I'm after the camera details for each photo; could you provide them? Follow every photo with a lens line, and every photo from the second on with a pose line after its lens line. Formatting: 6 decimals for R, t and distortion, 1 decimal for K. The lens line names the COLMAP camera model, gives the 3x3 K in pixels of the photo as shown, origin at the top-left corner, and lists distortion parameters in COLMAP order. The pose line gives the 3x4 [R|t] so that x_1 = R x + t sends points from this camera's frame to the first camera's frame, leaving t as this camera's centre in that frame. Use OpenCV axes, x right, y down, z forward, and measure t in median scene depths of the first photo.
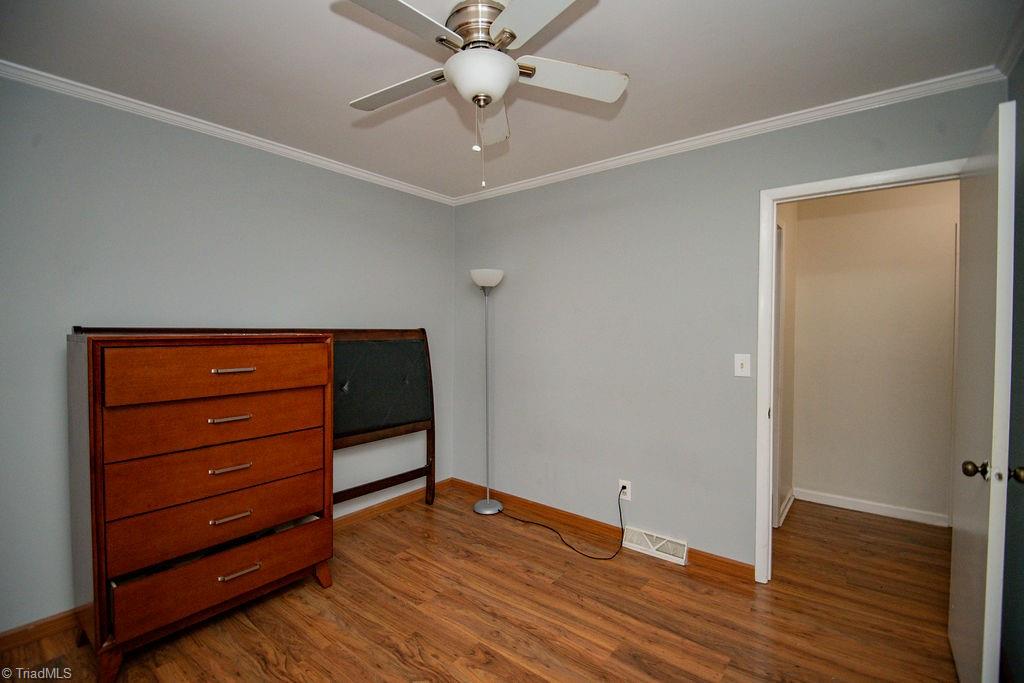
lens RADIAL K [[455.6, 0, 509.7], [0, 455.6, 336.2], [0, 0, 1]] dist [-0.001669, -0.001424]
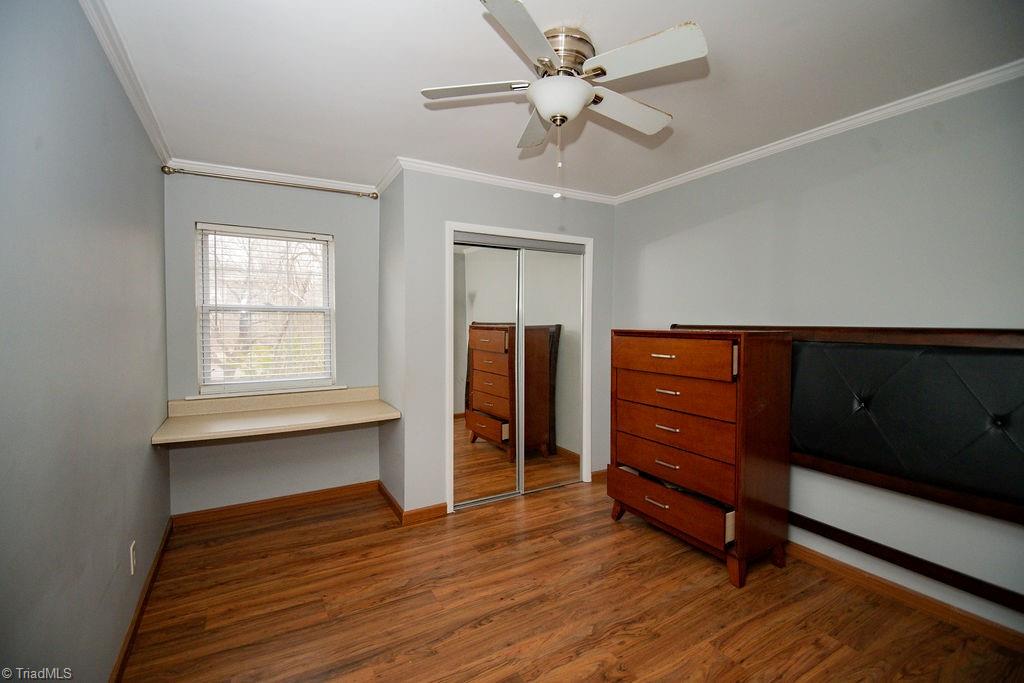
lens RADIAL K [[455.6, 0, 508.8], [0, 455.6, 340.3], [0, 0, 1]] dist [-0.001669, -0.001424]
pose [[-0.364221, 0.031352, -0.930785, 0.776169], [-0.021062, 0.998900, 0.041888, -0.018380], [0.931074, 0.034861, -0.363160, 0.992740]]
